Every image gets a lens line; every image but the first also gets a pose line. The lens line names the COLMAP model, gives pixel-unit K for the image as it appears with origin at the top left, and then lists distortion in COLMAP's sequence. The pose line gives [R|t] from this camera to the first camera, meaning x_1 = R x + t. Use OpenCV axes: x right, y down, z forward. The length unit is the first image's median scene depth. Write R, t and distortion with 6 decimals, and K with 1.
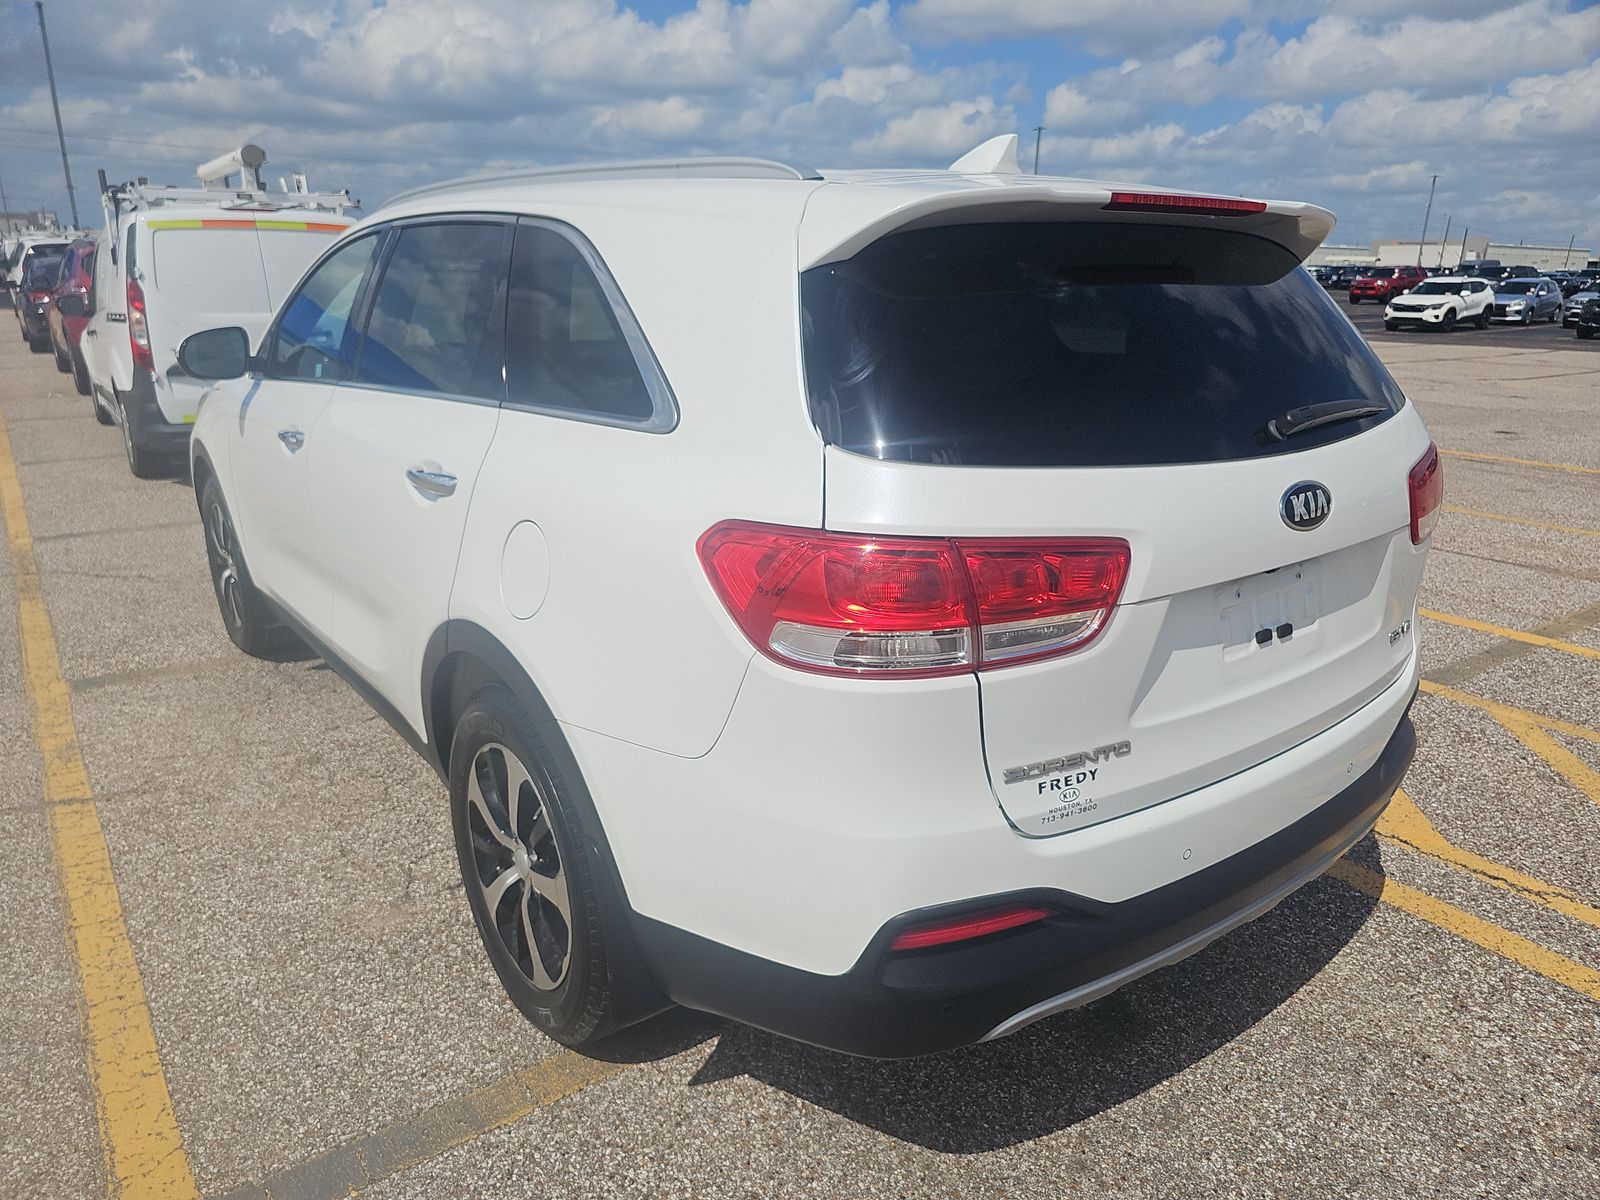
lens RADIAL K [[1083.7, 0, 808.3], [0, 1083.7, 602.0], [0, 0, 1]] dist [0.024433, -0.026202]
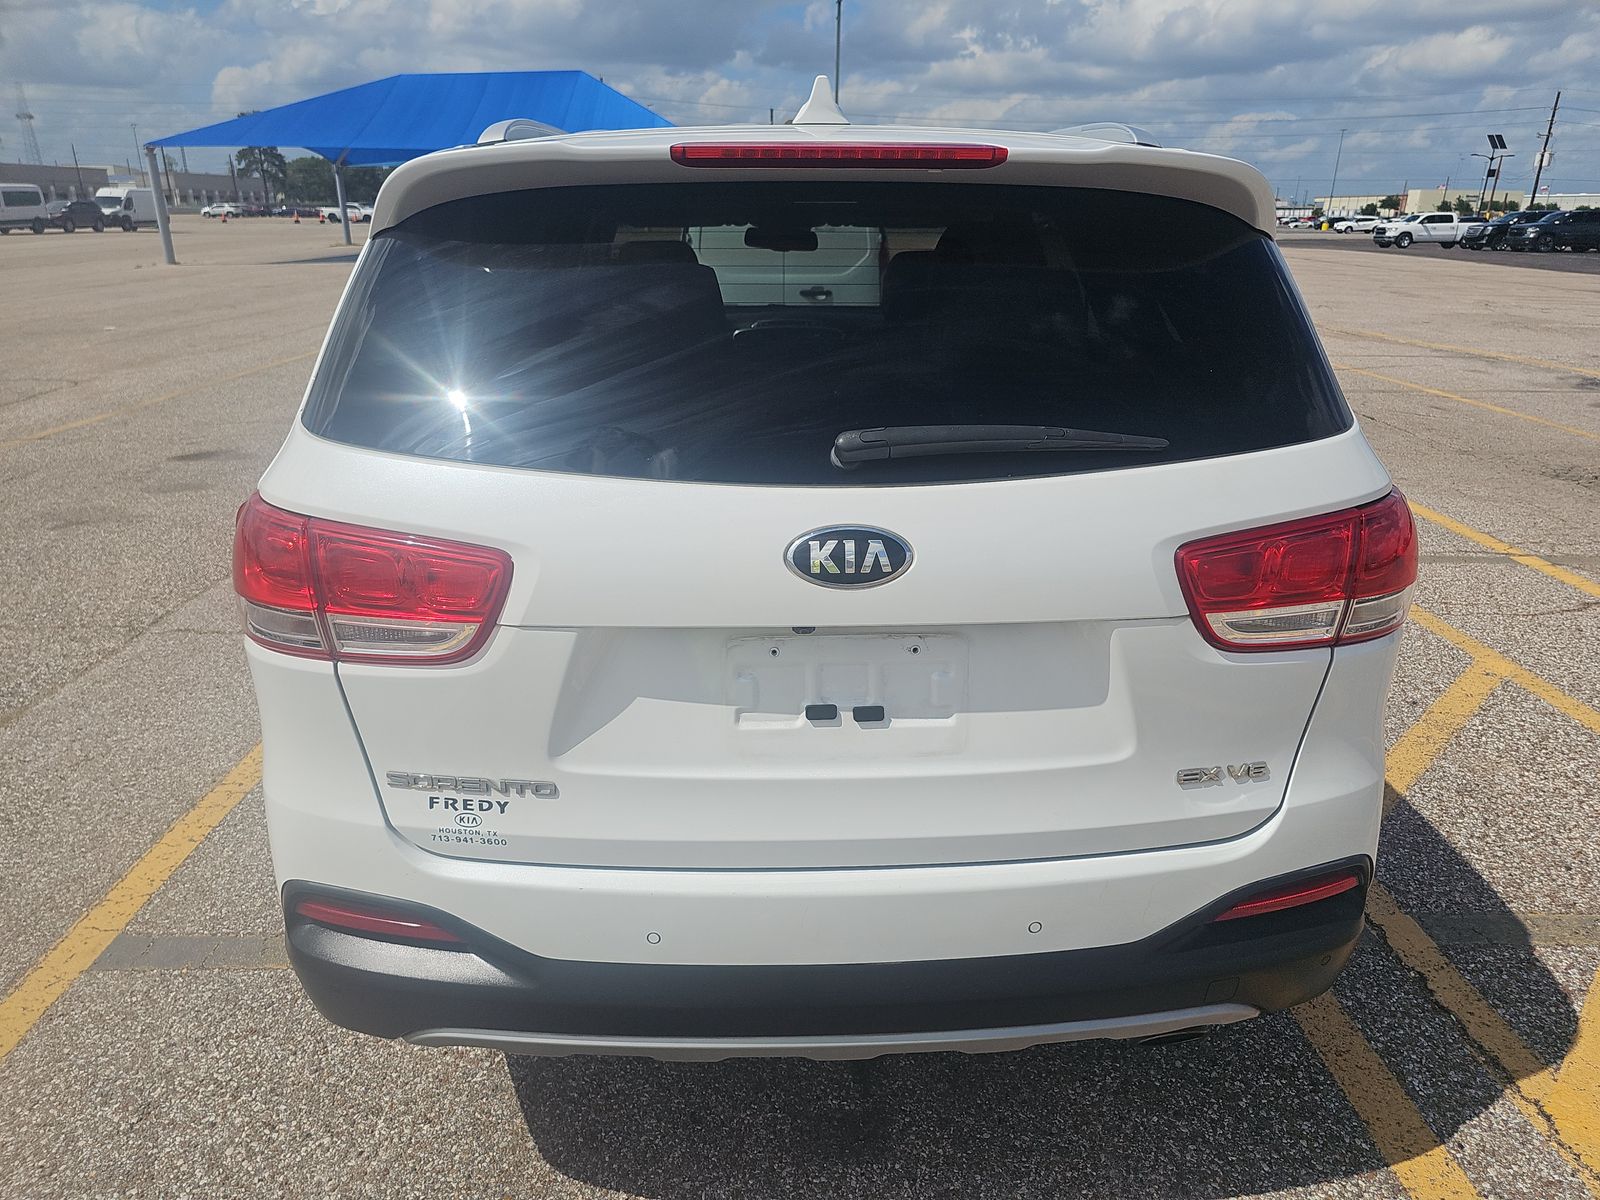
lens RADIAL K [[1083.7, 0, 812.2], [0, 1083.7, 608.1], [0, 0, 1]] dist [0.024433, -0.026202]
pose [[0.819181, 0.187214, -0.542119, 0.720574], [-0.166716, 0.982137, 0.087249, -0.096413], [0.548770, 0.018907, 0.835760, 0.298864]]
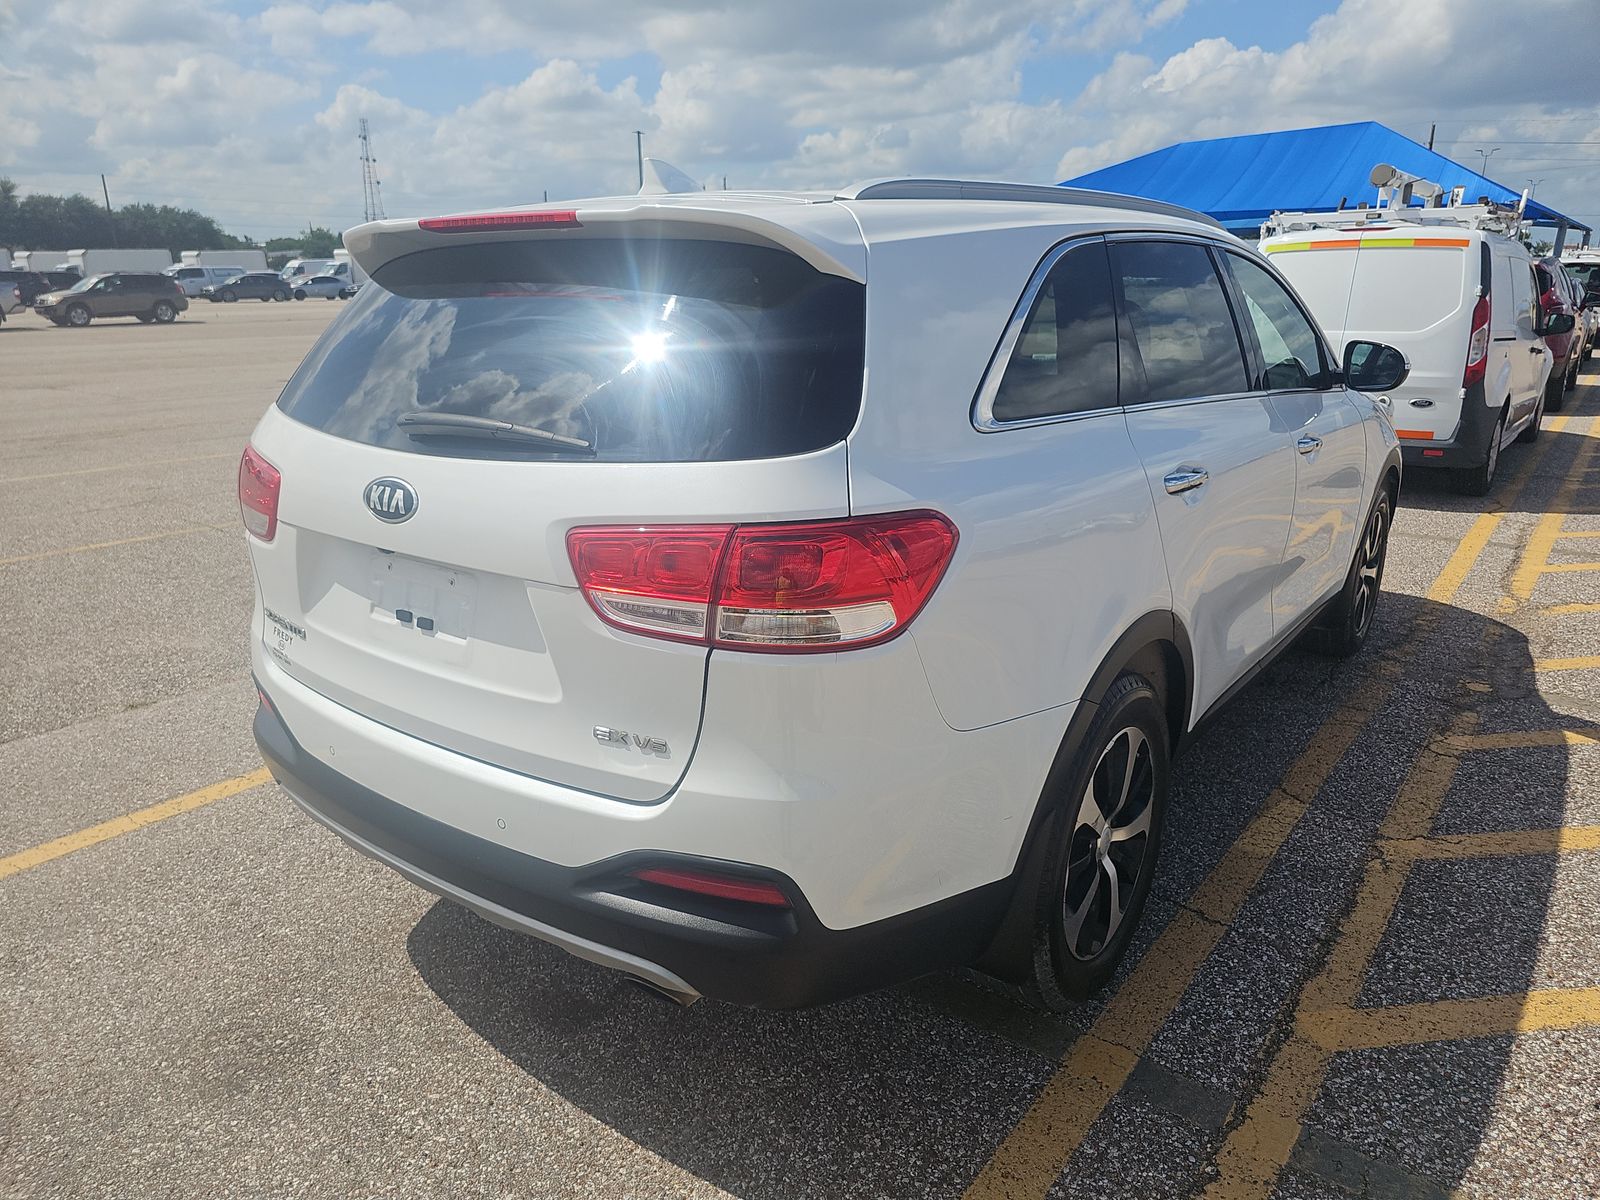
lens RADIAL K [[1083.7, 0, 790.7], [0, 1083.7, 598.6], [0, 0, 1]] dist [0.024433, -0.026202]
pose [[0.263672, 0.259155, -0.929148, 1.335351], [-0.277918, 0.942799, 0.184095, -0.255789], [0.923709, 0.209686, 0.320613, 0.879584]]
